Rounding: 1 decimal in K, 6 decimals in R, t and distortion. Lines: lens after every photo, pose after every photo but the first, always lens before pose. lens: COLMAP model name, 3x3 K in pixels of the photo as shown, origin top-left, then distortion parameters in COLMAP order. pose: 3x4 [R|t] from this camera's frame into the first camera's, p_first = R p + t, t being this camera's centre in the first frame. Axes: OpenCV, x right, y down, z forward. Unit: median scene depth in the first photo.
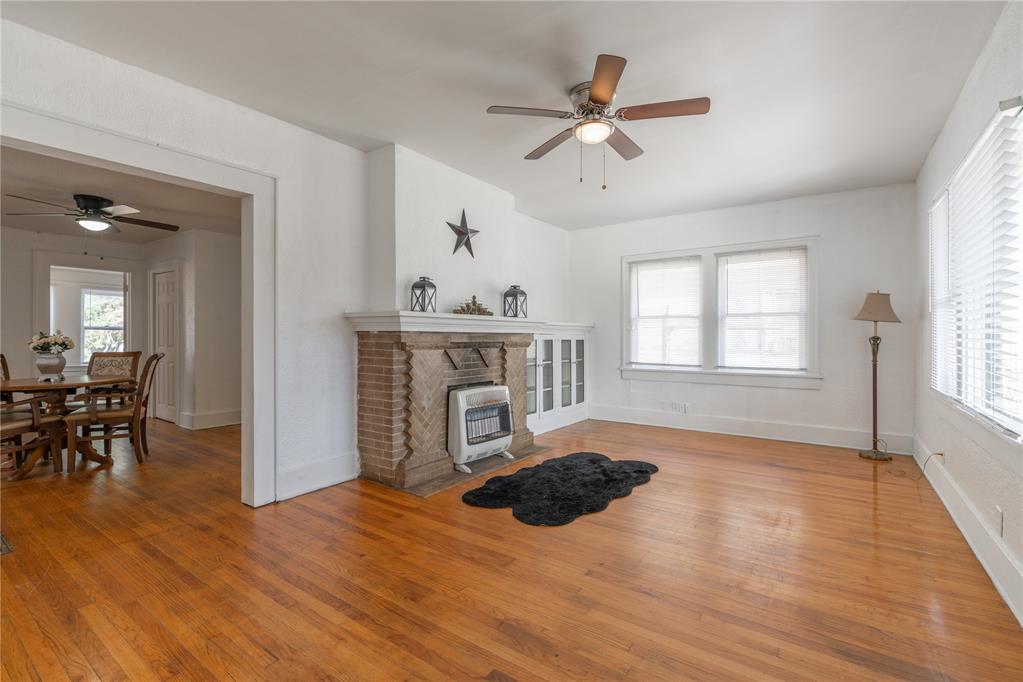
lens RADIAL K [[461.8, 0, 514.3], [0, 461.8, 338.8], [0, 0, 1]] dist [-0.014072, 0.000389]
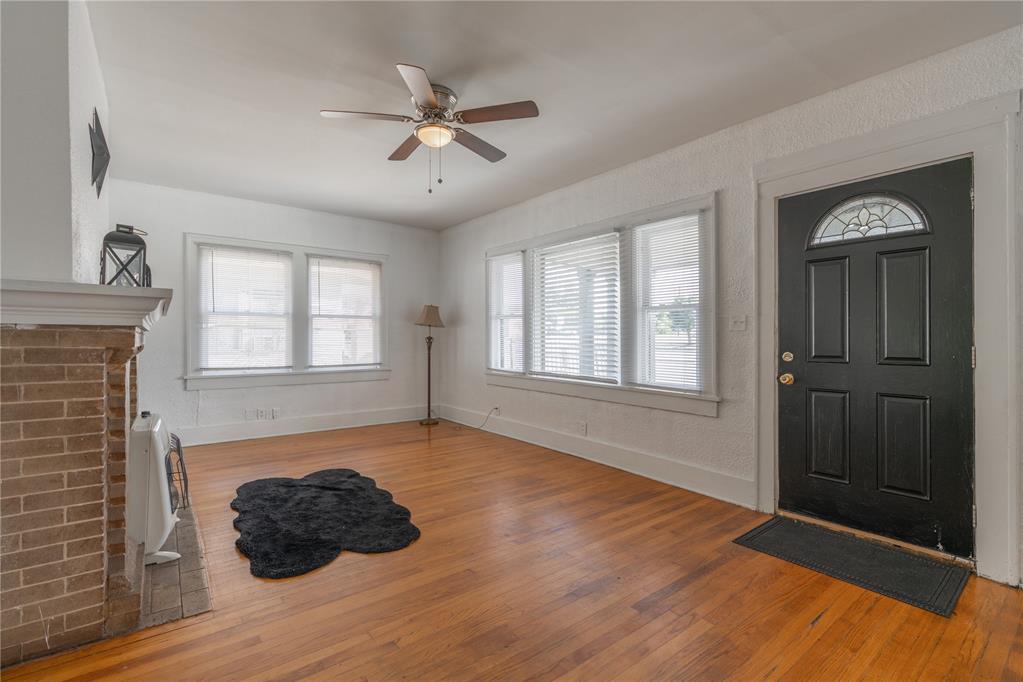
lens RADIAL K [[461.8, 0, 514.3], [0, 461.8, 338.8], [0, 0, 1]] dist [-0.014072, 0.000389]
pose [[0.285866, -0.003456, 0.958263, -0.498170], [0.001602, 0.999994, 0.003128, -0.002710], [-0.958268, 0.000641, 0.285870, 0.356350]]
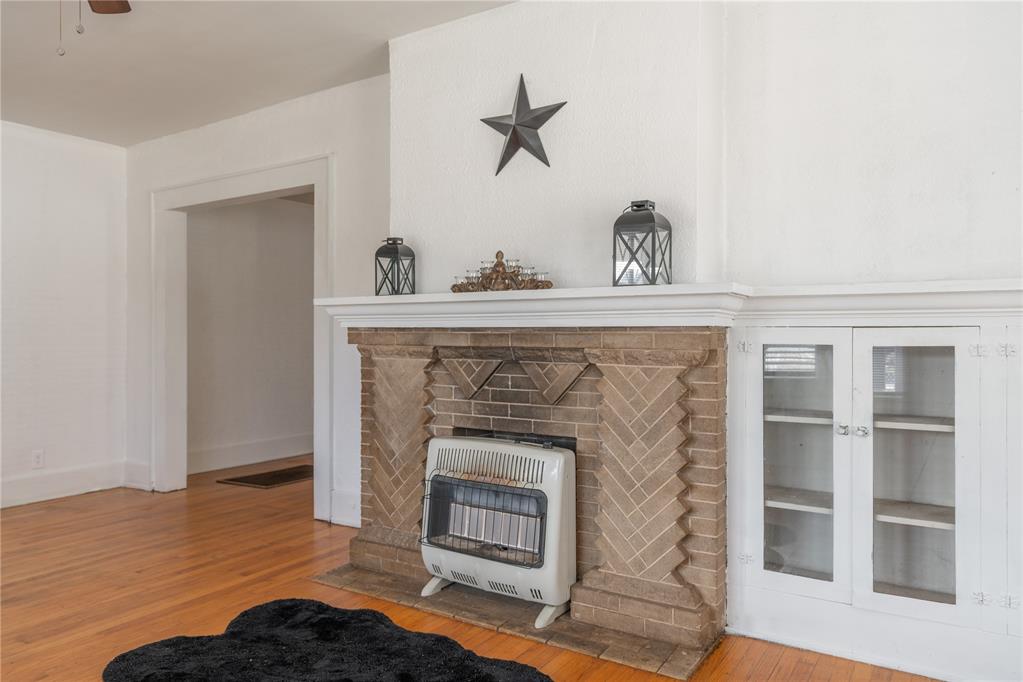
lens RADIAL K [[701.9, 0, 511.5], [0, 701.9, 341.0], [0, 0, 1]] dist [-0.003900, -0.004161]
pose [[0.050802, 0.002908, -0.998705, 0.633775], [-0.005818, 0.999980, 0.002616, -0.001173], [0.998692, 0.005677, 0.050818, 0.952097]]
